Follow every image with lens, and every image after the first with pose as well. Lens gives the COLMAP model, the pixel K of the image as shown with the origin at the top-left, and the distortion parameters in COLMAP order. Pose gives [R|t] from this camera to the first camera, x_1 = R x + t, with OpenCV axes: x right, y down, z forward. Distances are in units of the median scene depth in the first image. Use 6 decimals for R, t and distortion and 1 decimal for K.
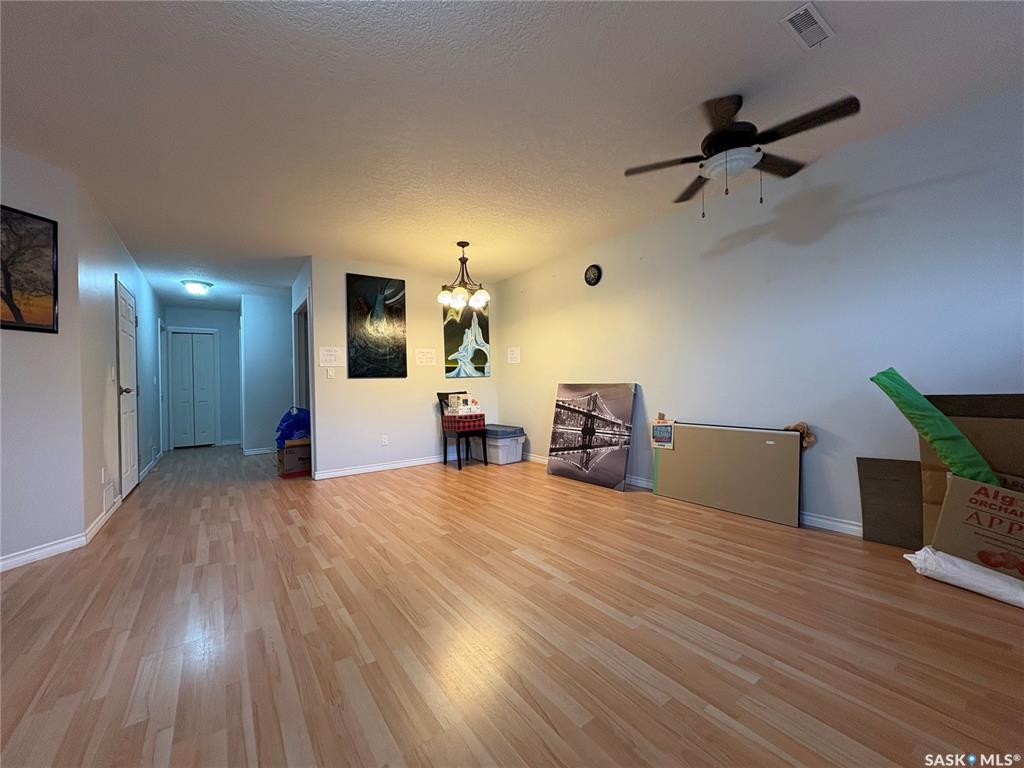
lens RADIAL K [[406.3, 0, 510.9], [0, 406.3, 383.0], [0, 0, 1]] dist [-0.000600, -0.000190]
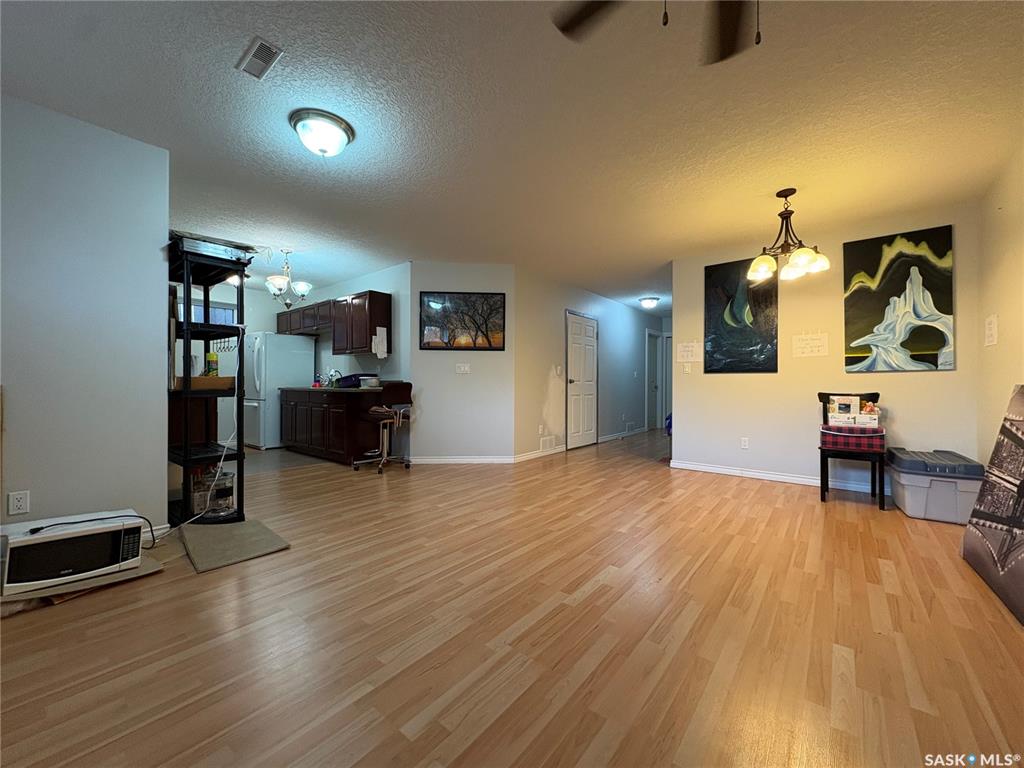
lens RADIAL K [[406.3, 0, 510.9], [0, 406.3, 383.0], [0, 0, 1]] dist [-0.000600, -0.000190]
pose [[0.258901, 0.023127, -0.965627, 0.430316], [-0.008711, 0.999729, 0.021608, -0.005648], [0.965864, 0.002817, 0.259033, 0.291029]]
